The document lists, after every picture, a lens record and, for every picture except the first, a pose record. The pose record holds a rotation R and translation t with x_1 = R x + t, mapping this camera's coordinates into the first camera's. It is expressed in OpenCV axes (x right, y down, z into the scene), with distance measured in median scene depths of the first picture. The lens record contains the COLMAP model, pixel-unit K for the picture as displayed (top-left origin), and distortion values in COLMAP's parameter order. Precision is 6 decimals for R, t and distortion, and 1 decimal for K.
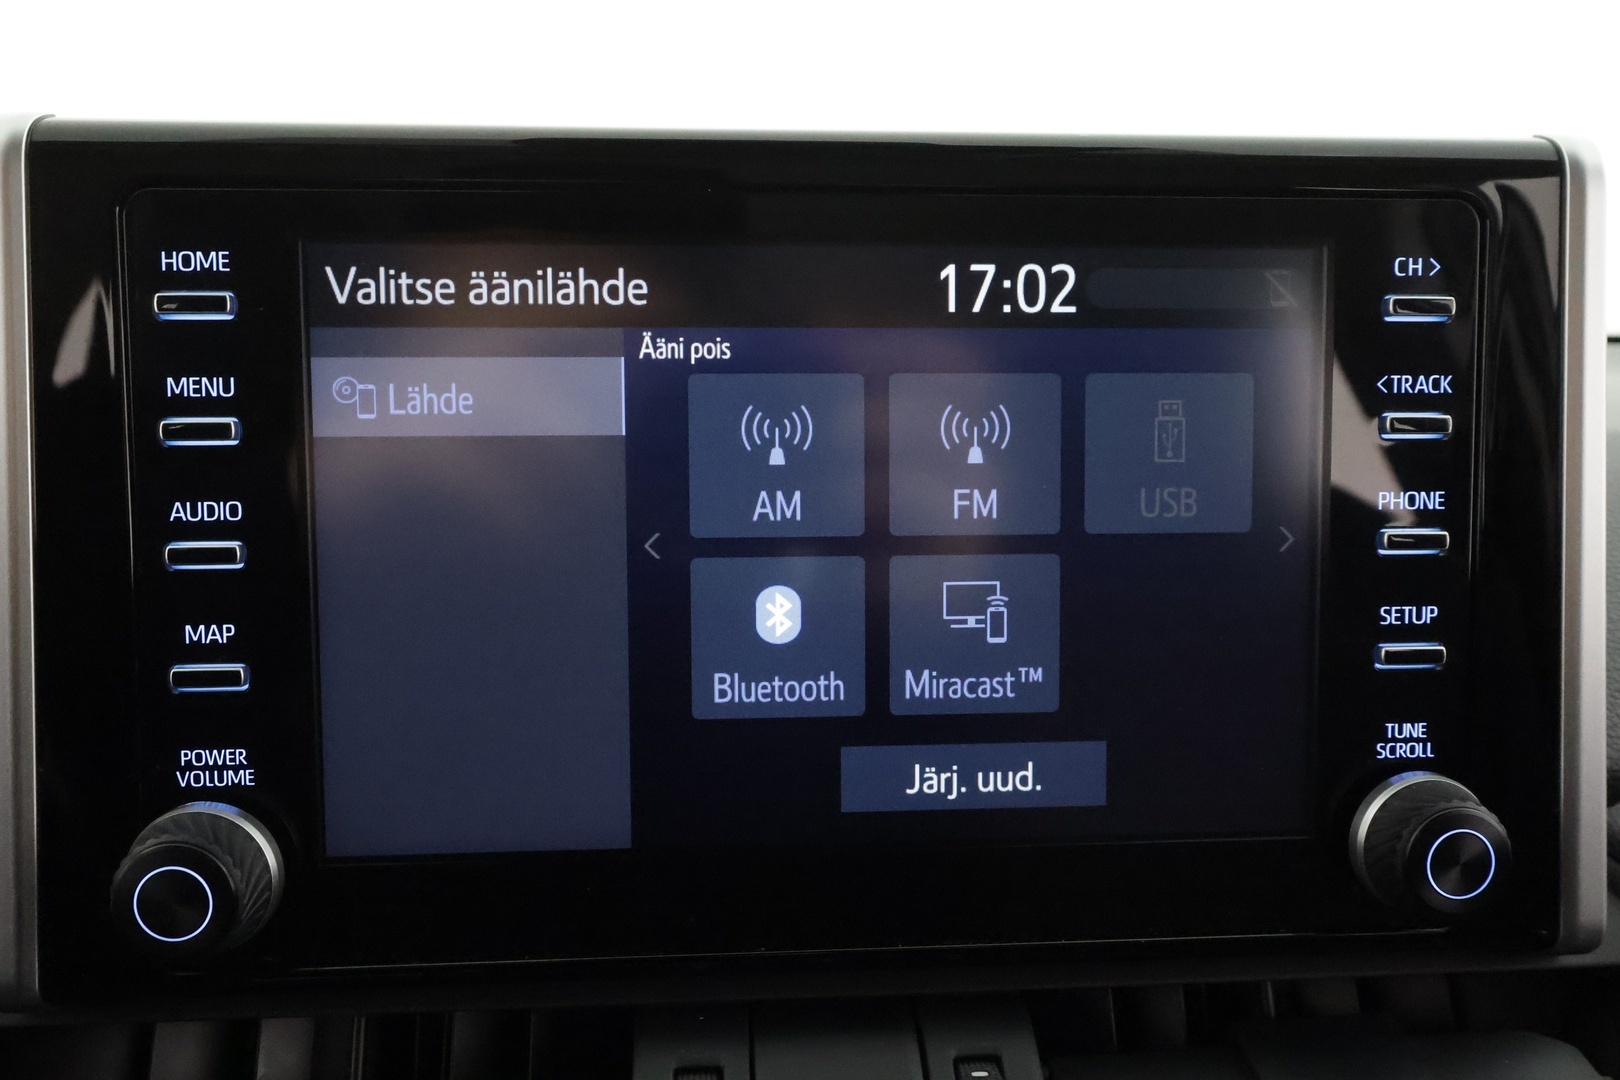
lens RADIAL K [[1276.5, 0, 805.5], [0, 1276.5, 546.3], [0, 0, 1]] dist [-0.002011, 0.009624]
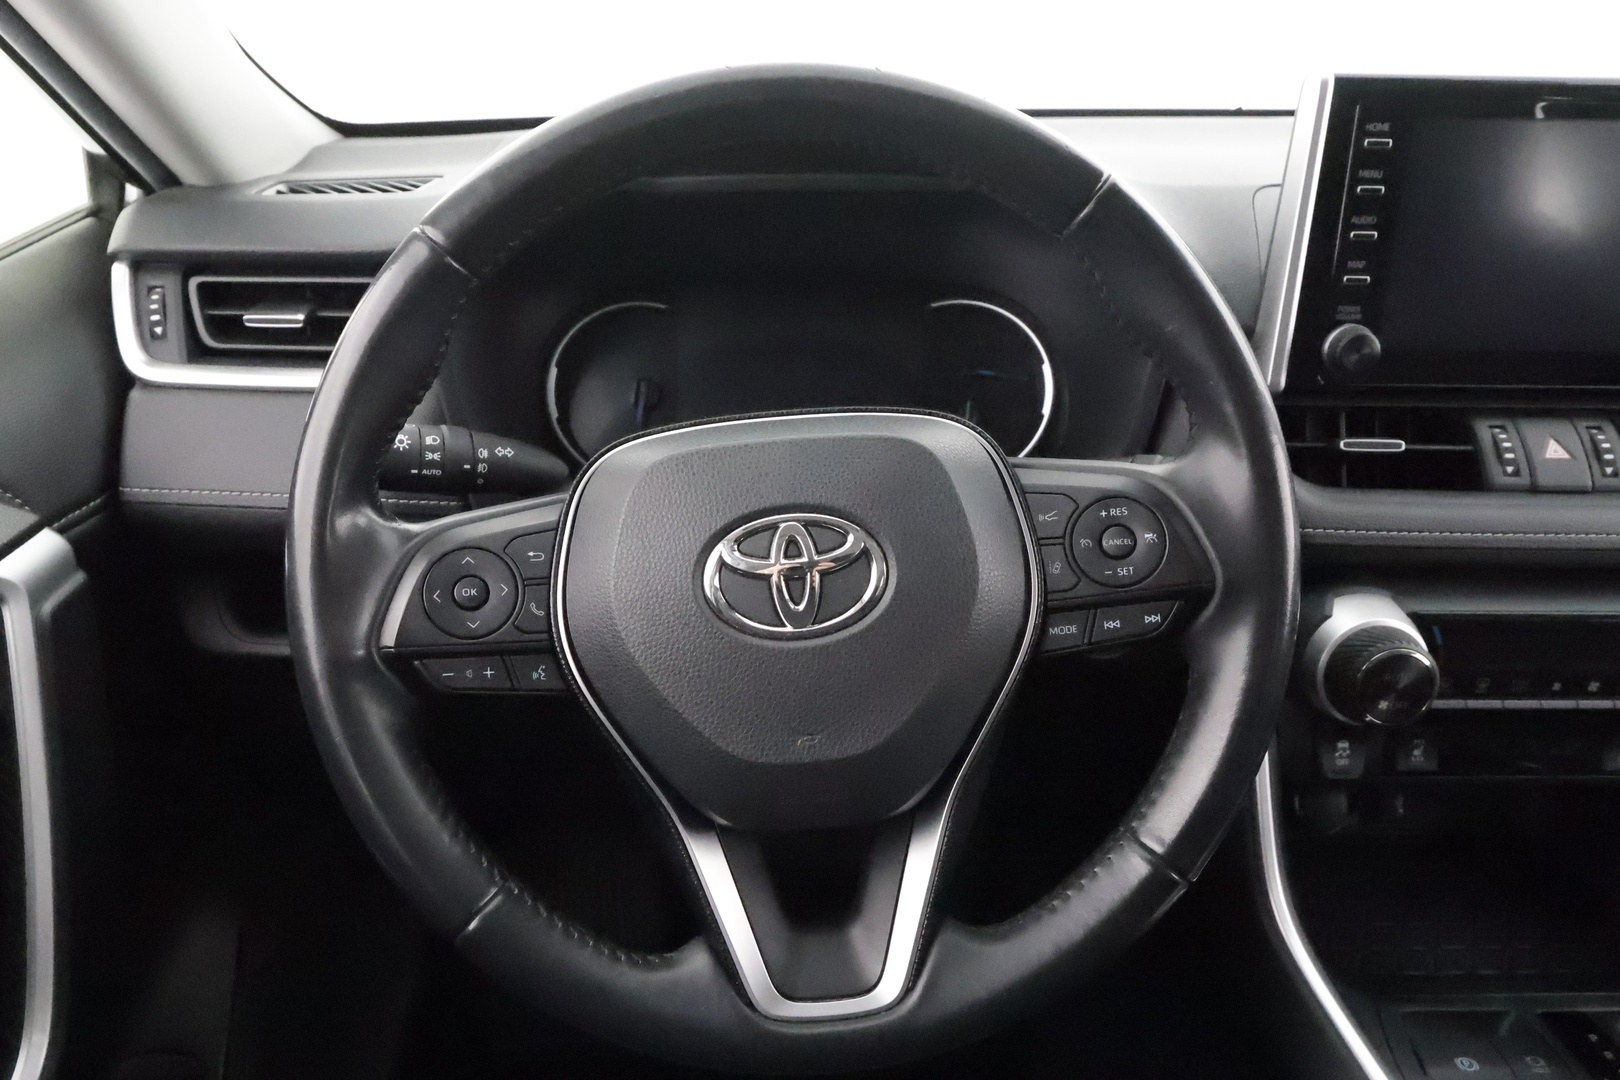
lens RADIAL K [[1151.5, 0, 806.7], [0, 1151.5, 546.6], [0, 0, 1]] dist [-0.002413, -0.002778]
pose [[0.998213, 0.036777, -0.047108, -1.479457], [-0.022844, 0.963178, 0.267893, 0.014485], [0.055226, -0.266338, 0.962296, -1.628999]]
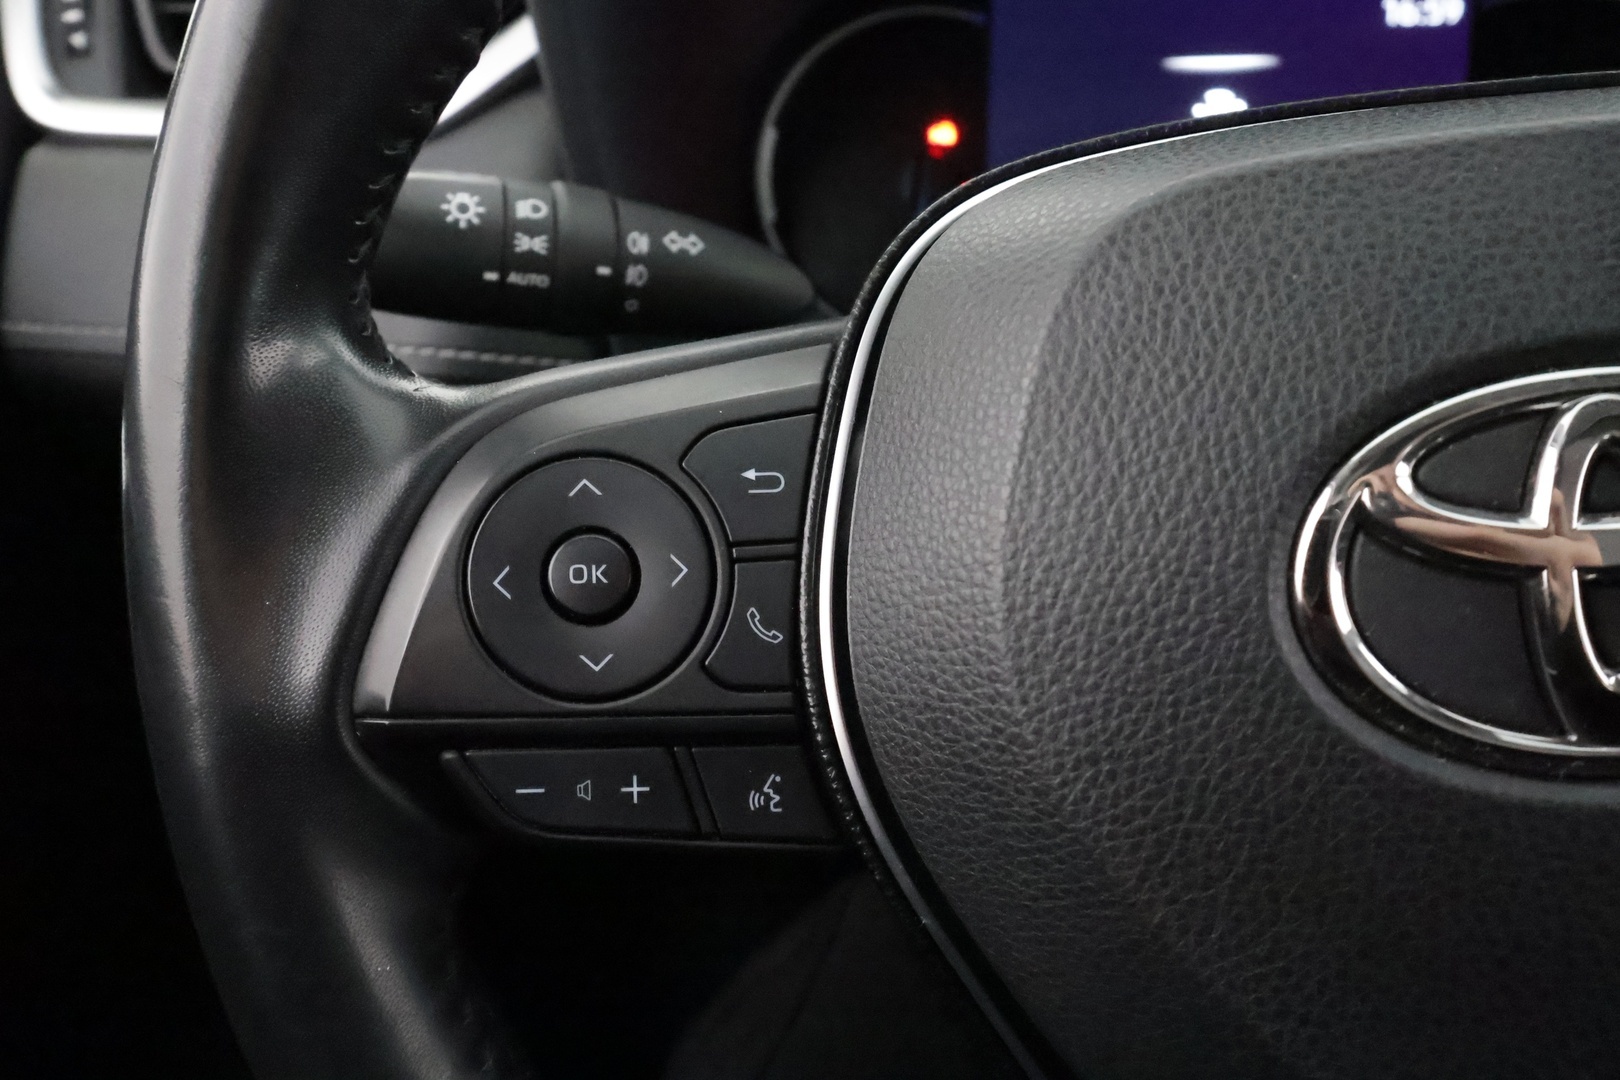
lens RADIAL K [[1276.5, 0, 801.3], [0, 1276.5, 543.4], [0, 0, 1]] dist [-0.002011, 0.009624]
pose [[0.976264, 0.075709, -0.202923, -1.835969], [-0.001394, 0.939092, 0.343664, 0.322117], [0.216582, -0.335224, 0.916907, -0.535606]]
